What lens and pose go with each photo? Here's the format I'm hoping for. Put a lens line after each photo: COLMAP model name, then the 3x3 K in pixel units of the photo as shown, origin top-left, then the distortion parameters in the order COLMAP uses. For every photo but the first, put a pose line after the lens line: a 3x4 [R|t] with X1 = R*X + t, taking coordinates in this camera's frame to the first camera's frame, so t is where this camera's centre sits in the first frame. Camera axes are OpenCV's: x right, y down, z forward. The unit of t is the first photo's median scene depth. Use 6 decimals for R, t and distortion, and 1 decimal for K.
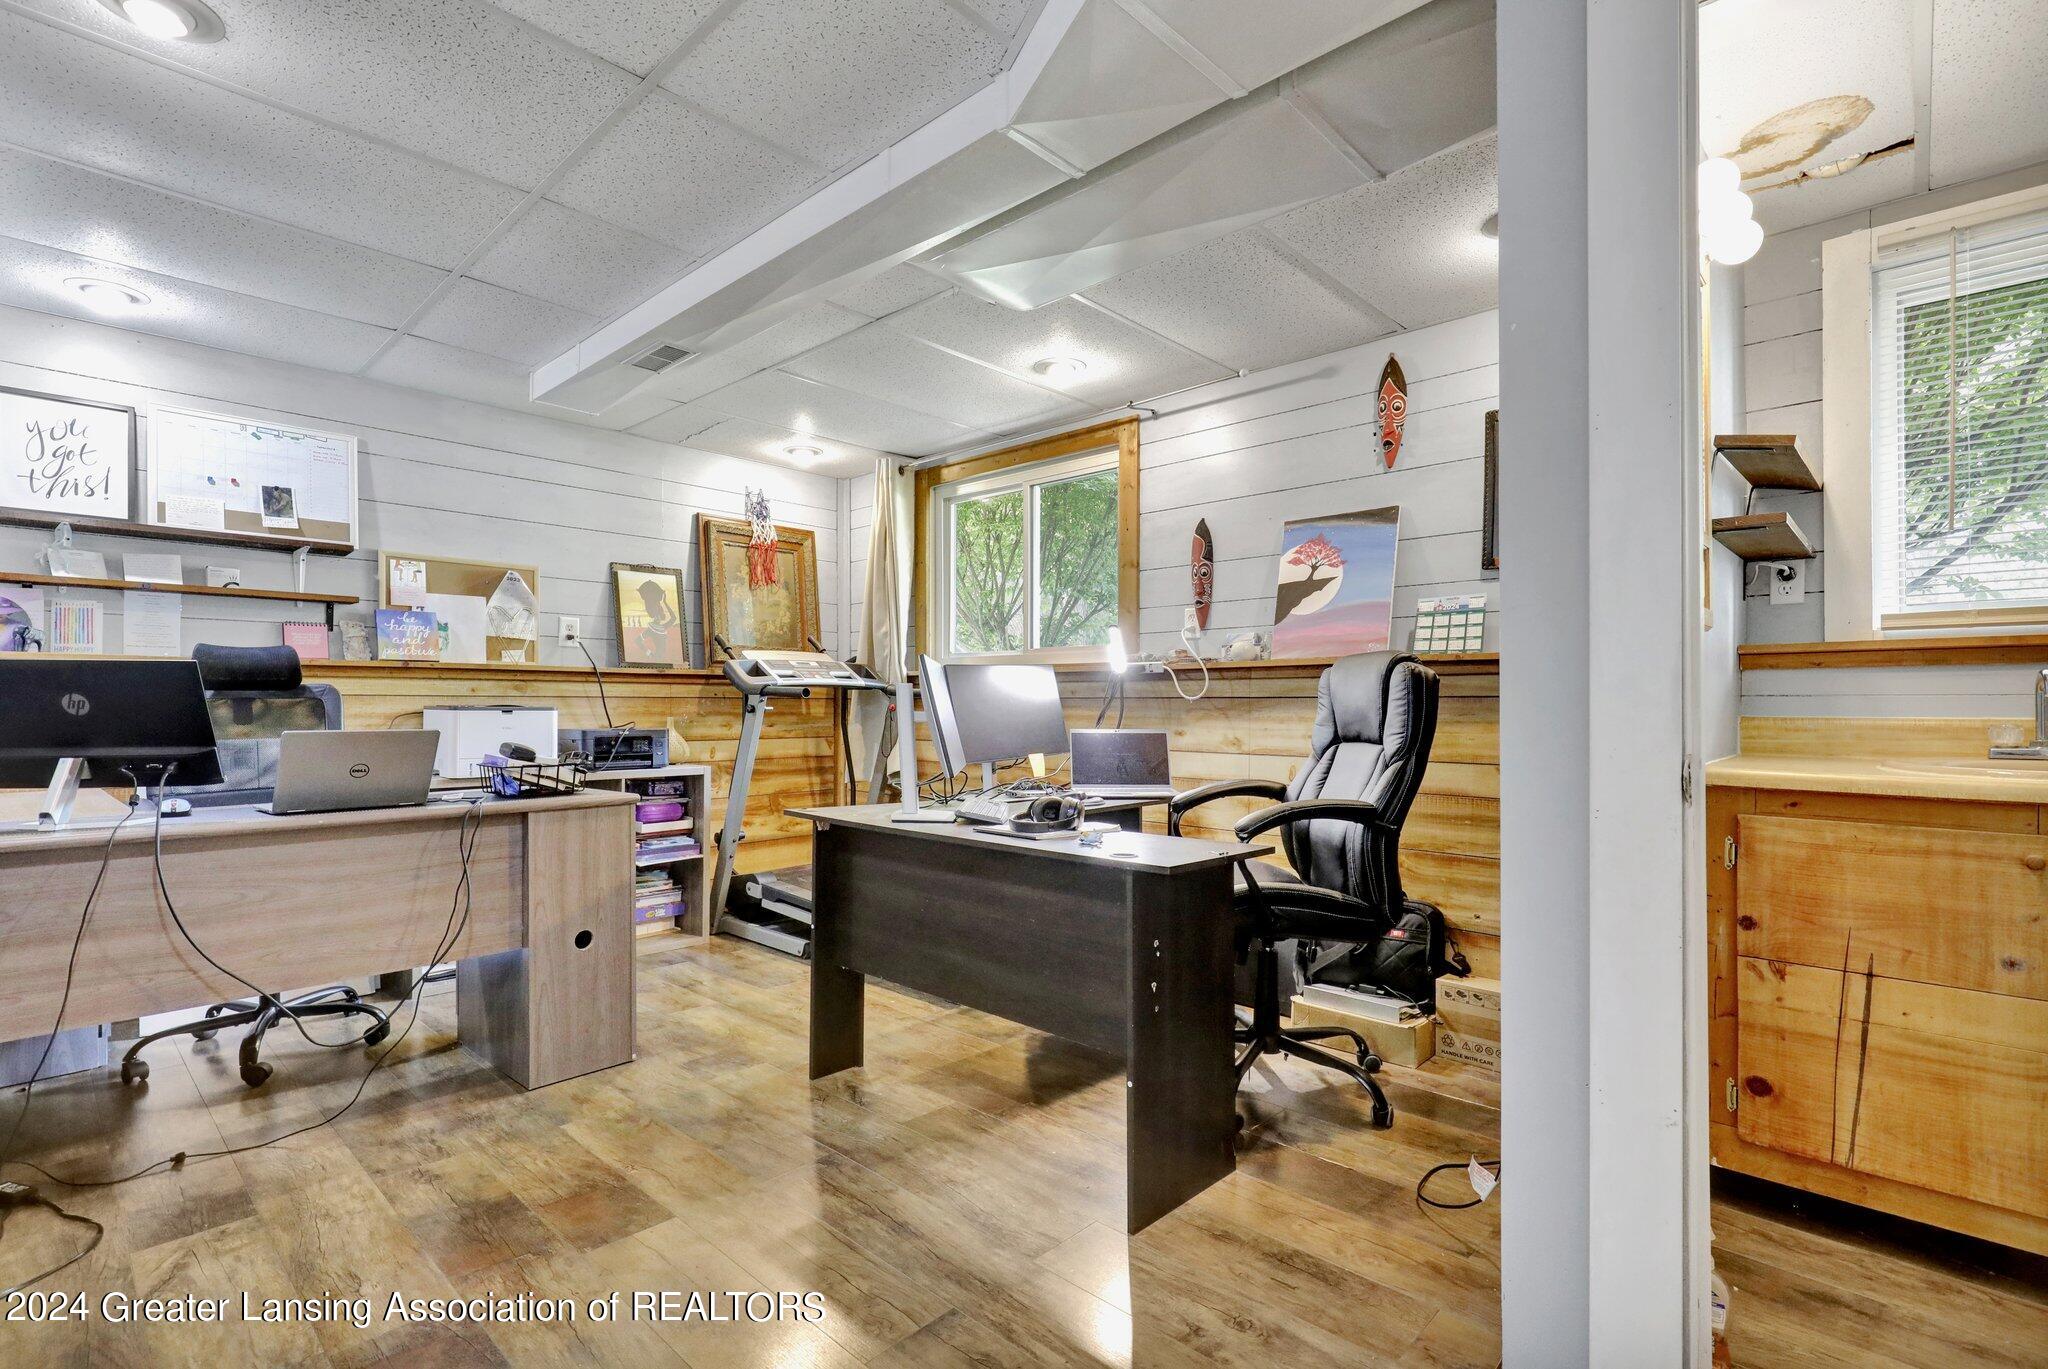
lens RADIAL K [[945.5, 0, 1026.8], [0, 945.5, 700.8], [0, 0, 1]] dist [0.001583, -0.000212]
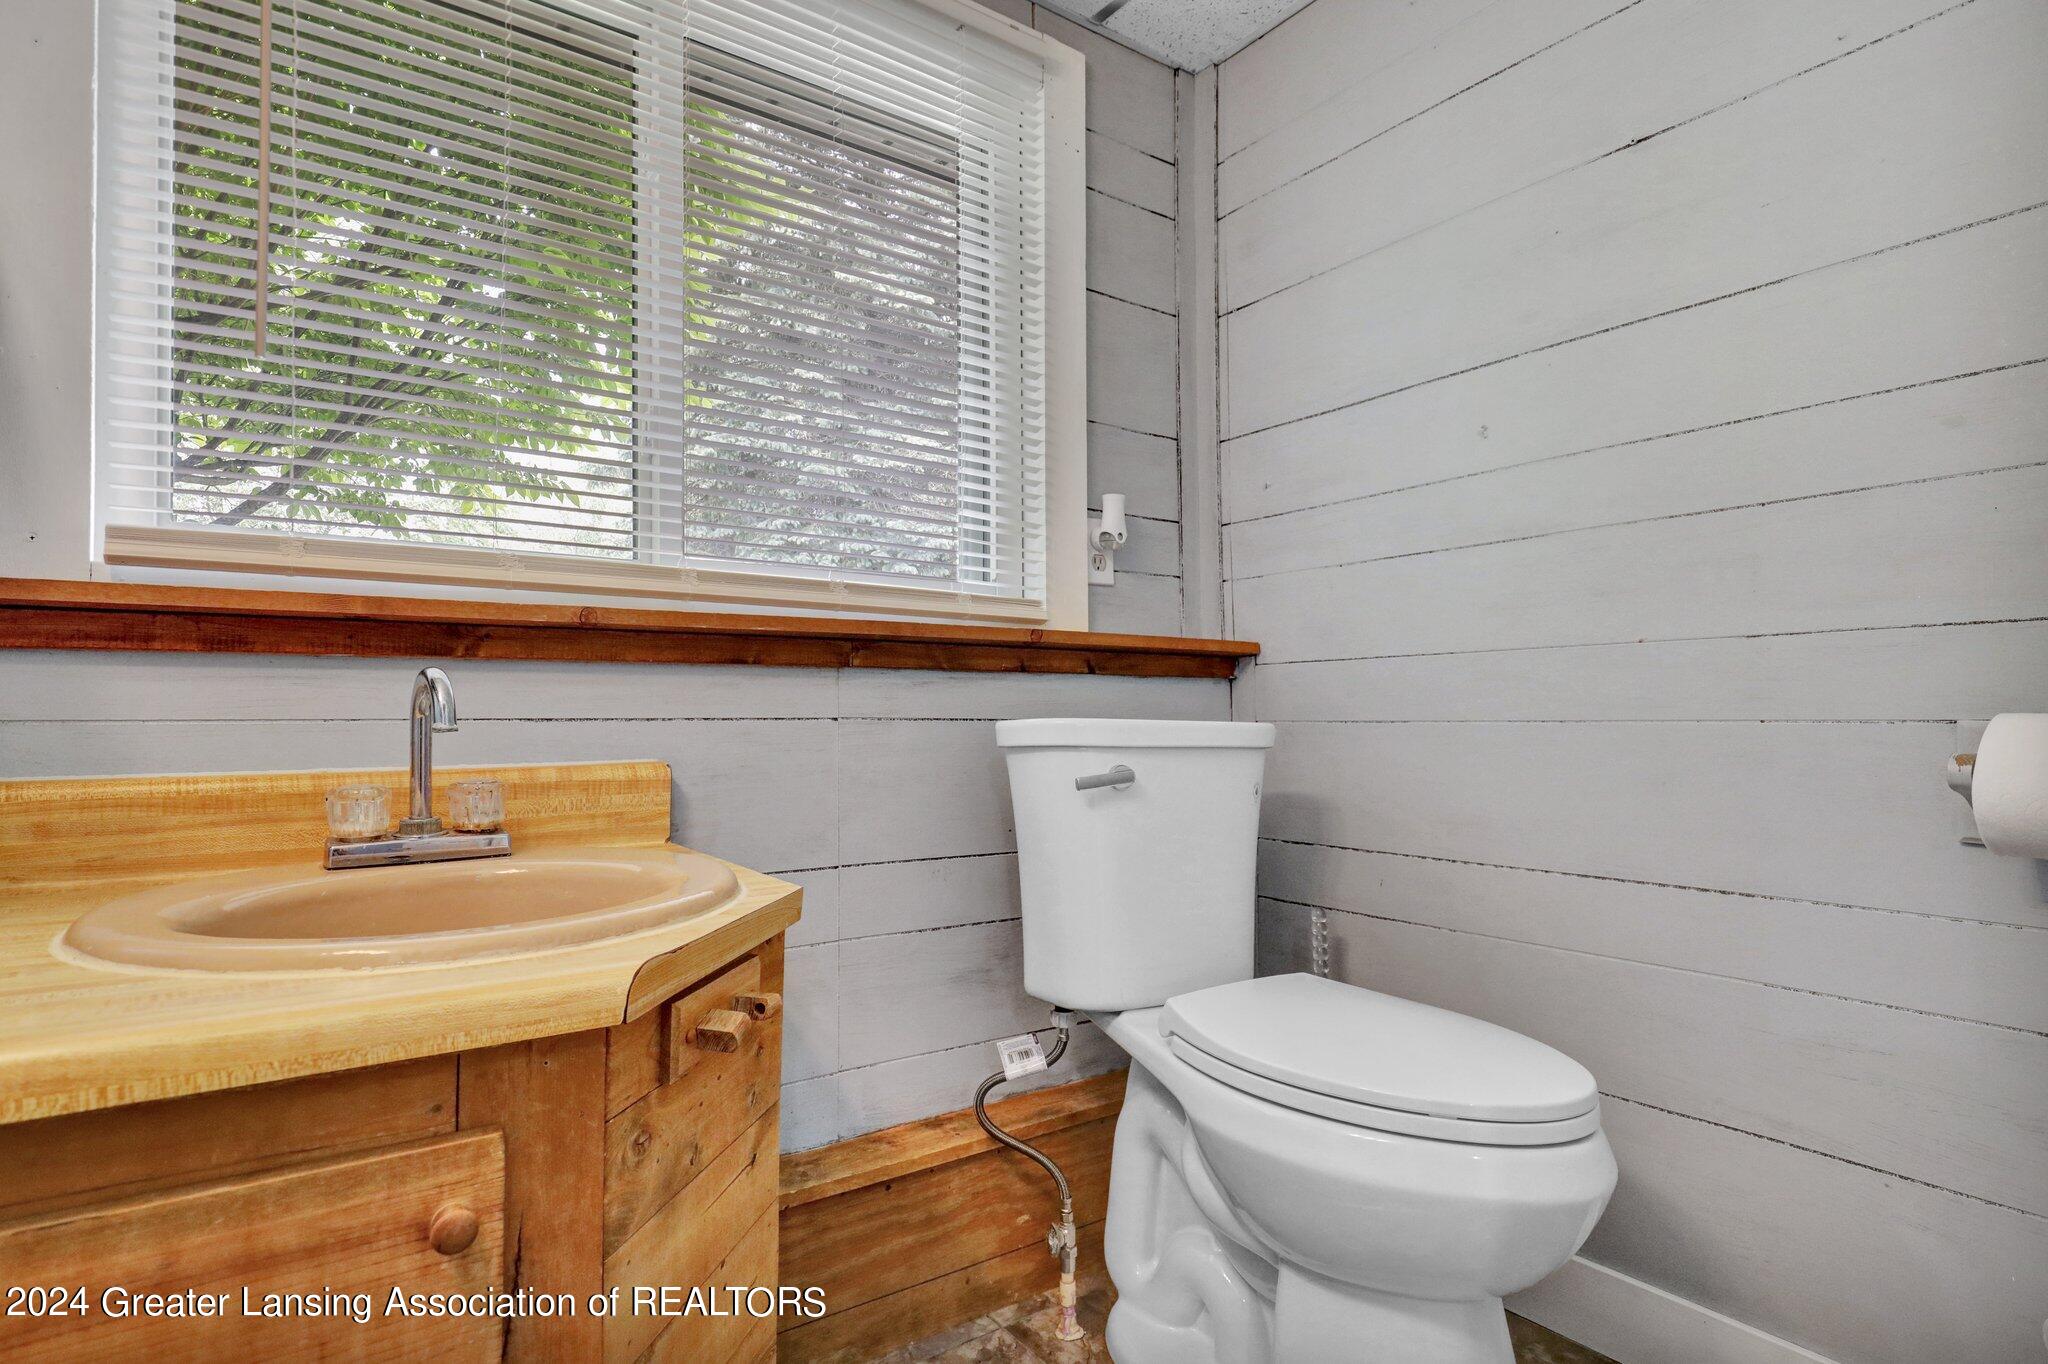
lens RADIAL K [[1095.5, 0, 1026.9], [0, 1095.5, 695.3], [0, 0, 1]] dist [0.000918, -0.000010]
pose [[0.189764, 0.009669, 0.981782, 0.521545], [-0.000210, 0.999952, -0.009808, -0.012609], [-0.981830, 0.001655, 0.189757, 0.527322]]
